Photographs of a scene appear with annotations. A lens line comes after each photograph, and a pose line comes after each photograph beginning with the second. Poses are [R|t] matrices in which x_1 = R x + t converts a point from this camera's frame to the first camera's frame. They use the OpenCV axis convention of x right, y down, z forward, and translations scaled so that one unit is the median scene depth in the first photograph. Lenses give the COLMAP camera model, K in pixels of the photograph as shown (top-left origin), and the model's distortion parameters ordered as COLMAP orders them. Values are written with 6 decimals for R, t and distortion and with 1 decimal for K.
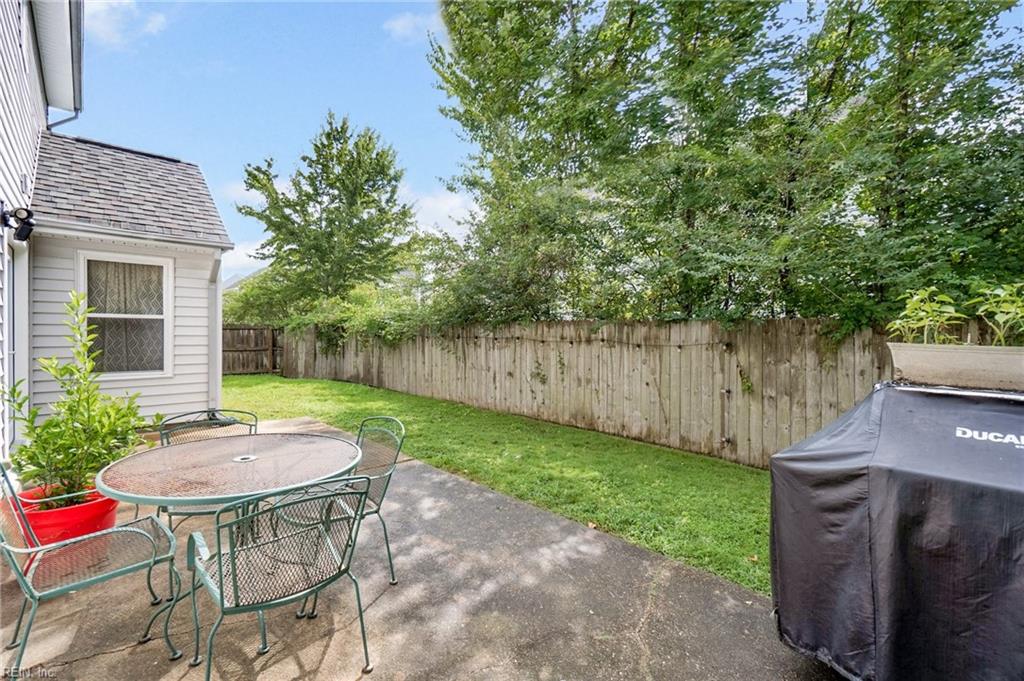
lens RADIAL K [[452.9, 0, 506.4], [0, 452.9, 338.2], [0, 0, 1]] dist [-0.001185, -0.000067]
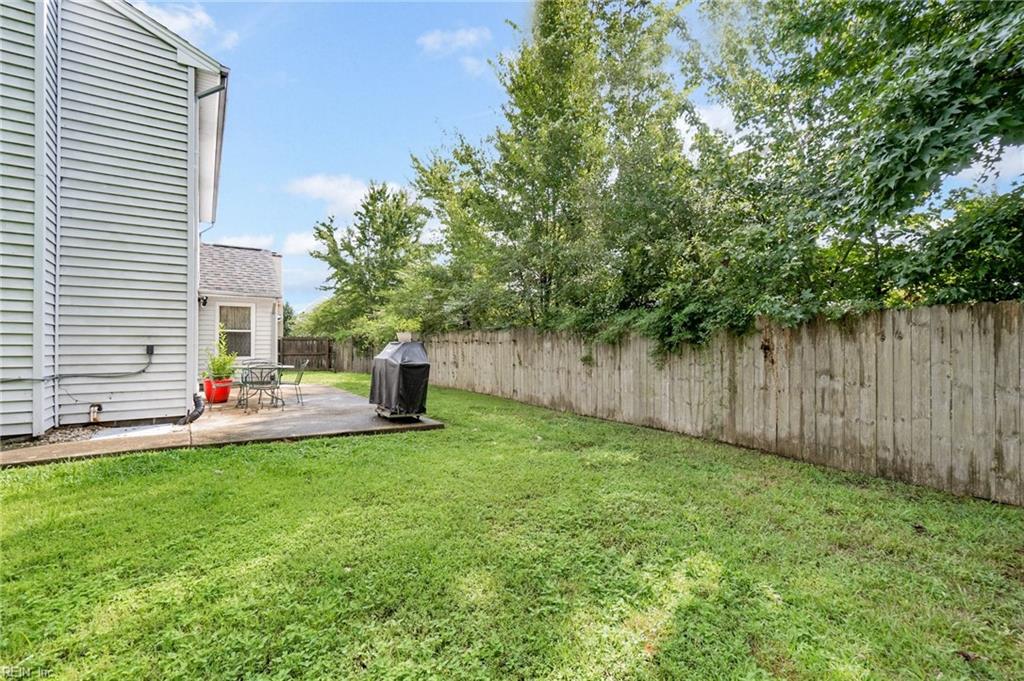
lens RADIAL K [[445.5, 0, 512.0], [0, 445.5, 340.5], [0, 0, 1]] dist [-0.001093, -0.000126]
pose [[0.989176, -0.011319, -0.146296, 0.275315], [0.007945, 0.999689, -0.023628, 0.020749], [0.146518, 0.022210, 0.988959, -0.321054]]
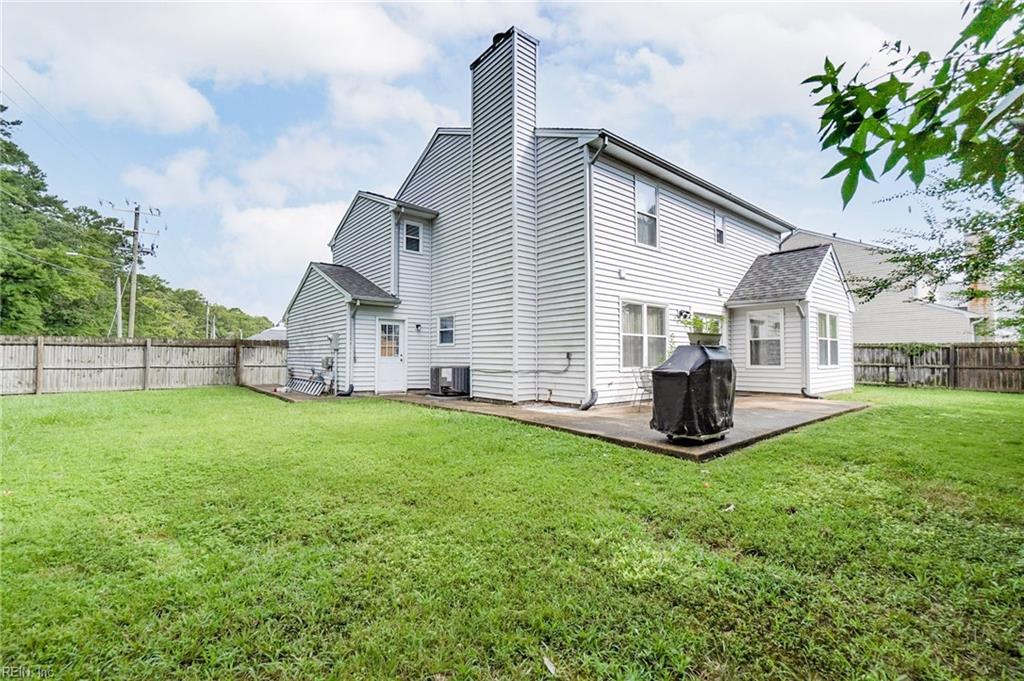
lens RADIAL K [[445.5, 0, 512.0], [0, 445.5, 340.5], [0, 0, 1]] dist [-0.001093, -0.000126]
pose [[-0.052515, -0.043665, -0.997665, 0.469912], [-0.013462, 0.998984, -0.043014, 0.023443], [0.998529, 0.011172, -0.053049, -0.022787]]
